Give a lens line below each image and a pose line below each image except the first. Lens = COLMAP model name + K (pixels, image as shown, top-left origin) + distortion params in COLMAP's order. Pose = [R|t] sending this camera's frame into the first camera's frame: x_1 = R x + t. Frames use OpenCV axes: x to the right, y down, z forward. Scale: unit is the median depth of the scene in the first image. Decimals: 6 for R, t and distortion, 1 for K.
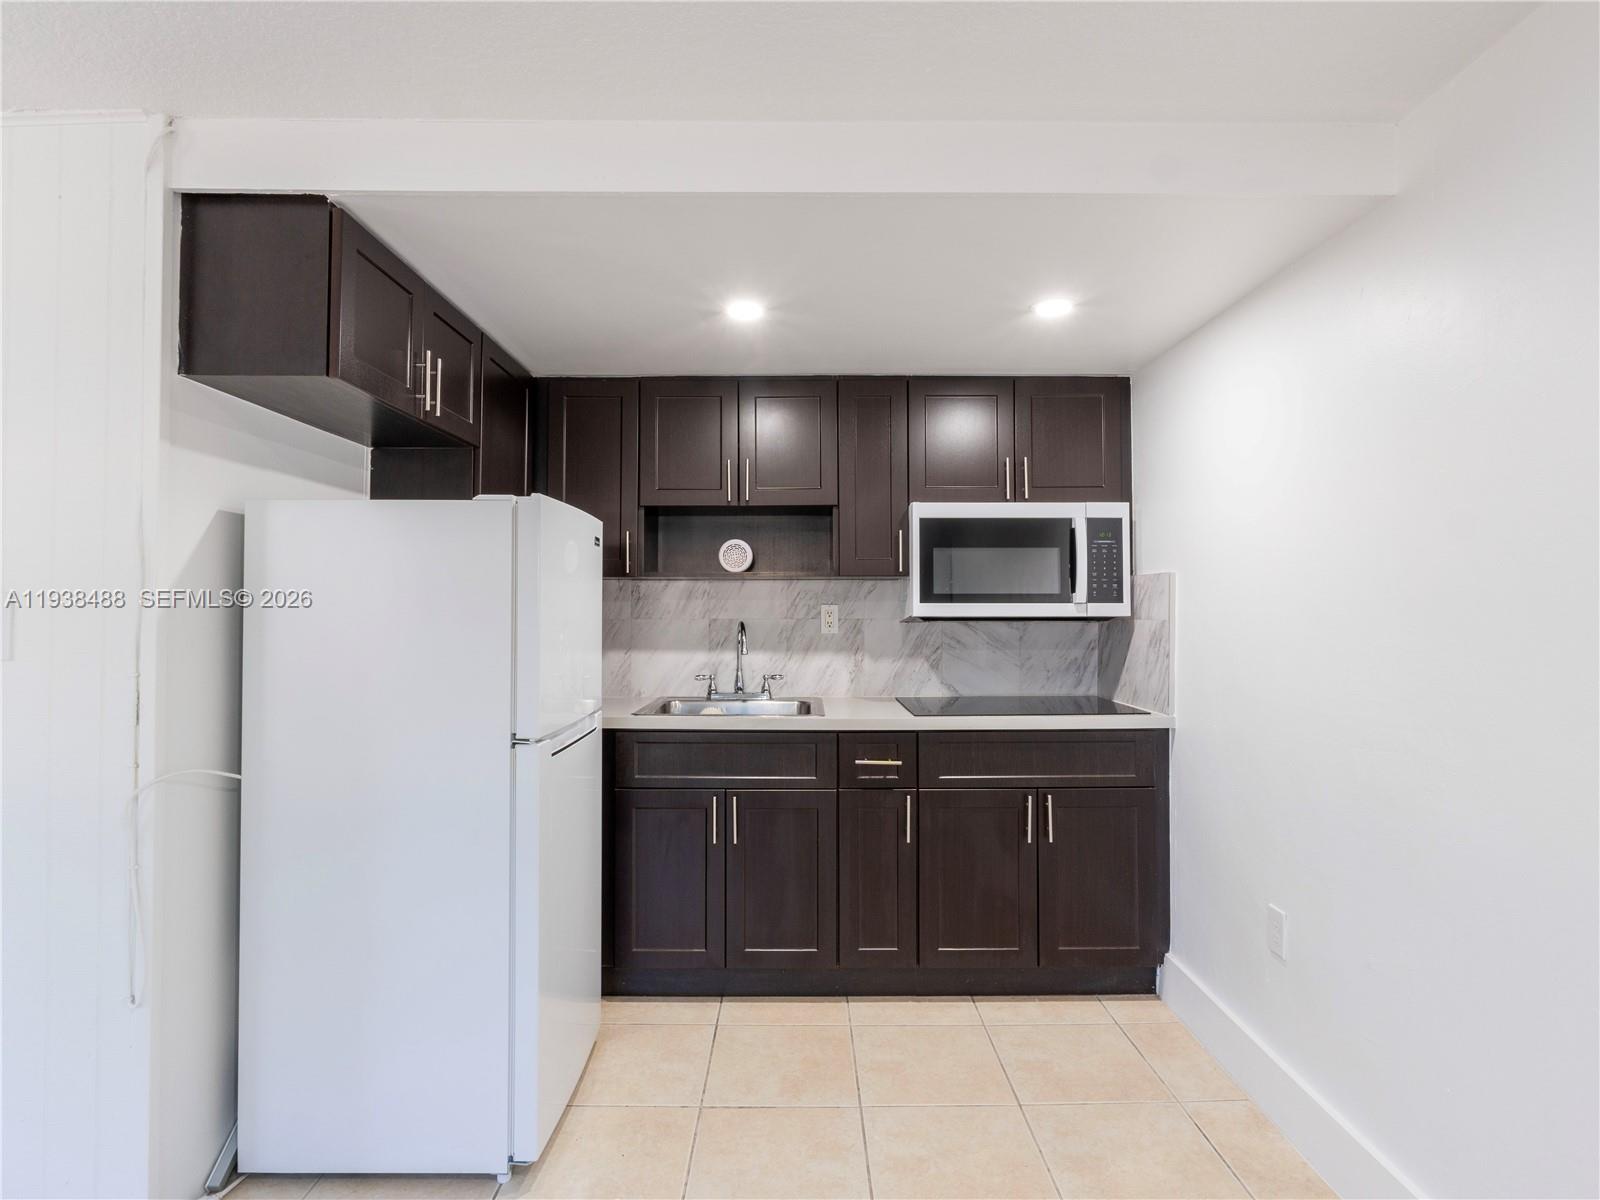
lens RADIAL K [[822.7, 0, 793.6], [0, 822.7, 593.7], [0, 0, 1]] dist [-0.011906, 0.001616]
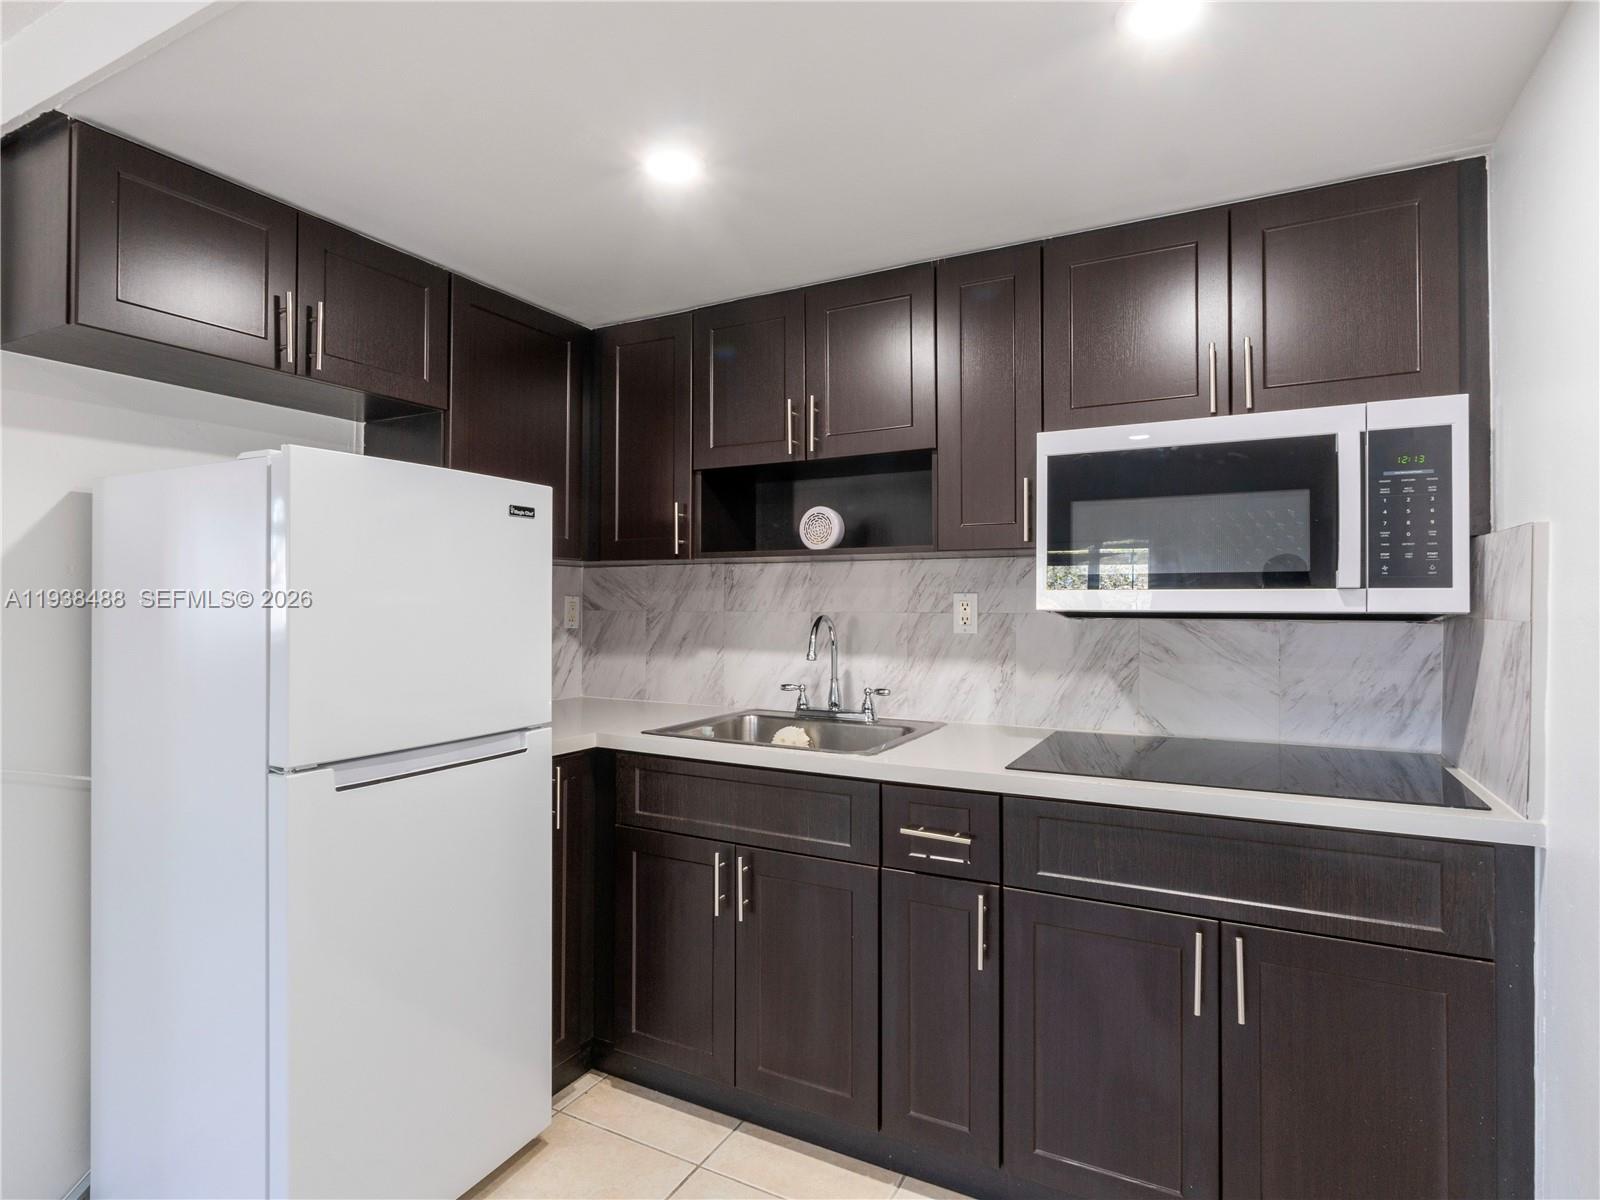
lens RADIAL K [[822.7, 0, 793.6], [0, 822.7, 593.7], [0, 0, 1]] dist [-0.011906, 0.001616]
pose [[0.878811, -0.002651, -0.477163, 0.272737], [0.007101, 0.999947, 0.007521, 0.008132], [0.477117, -0.009998, 0.878783, 0.333245]]
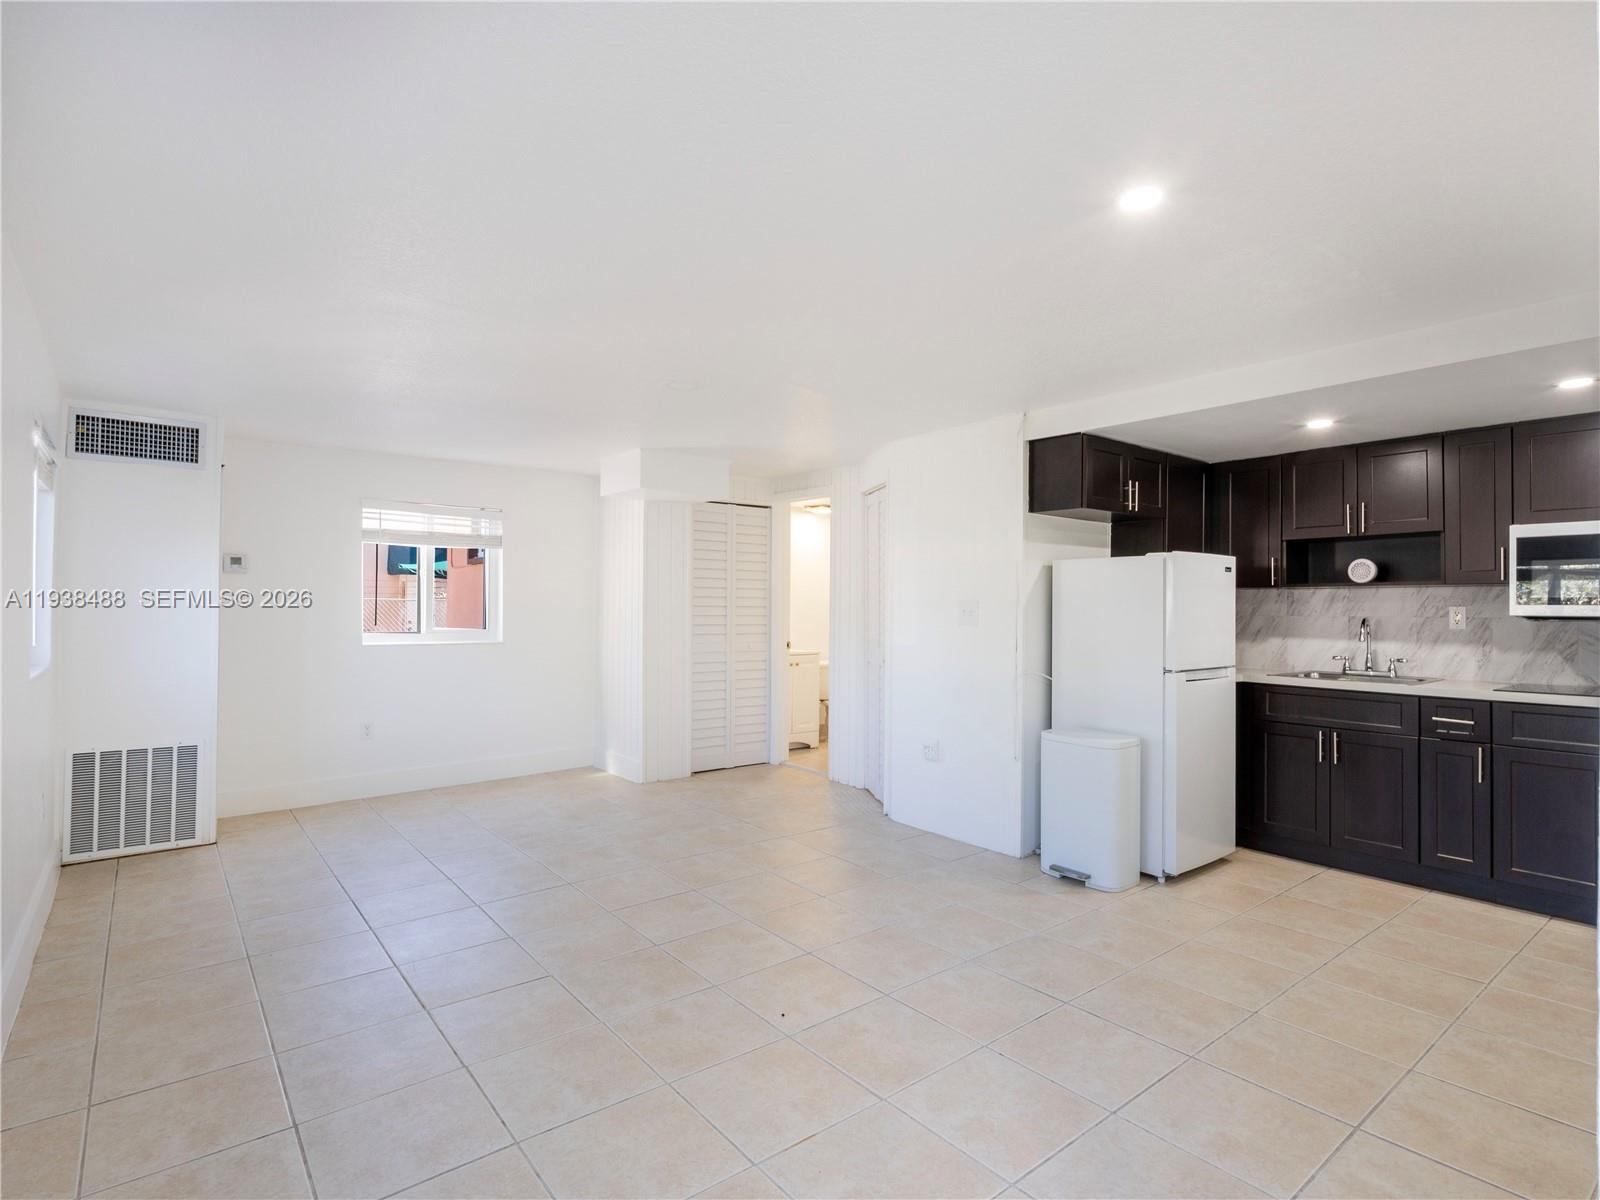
lens RADIAL K [[824.8, 0, 805.0], [0, 824.8, 597.1], [0, 0, 1]] dist [-0.019283, 0.000450]
pose [[0.623747, -0.006233, -0.781602, 0.428218], [0.007146, 0.999972, -0.002272, -0.005200], [0.781594, -0.004168, 0.623774, -0.601507]]
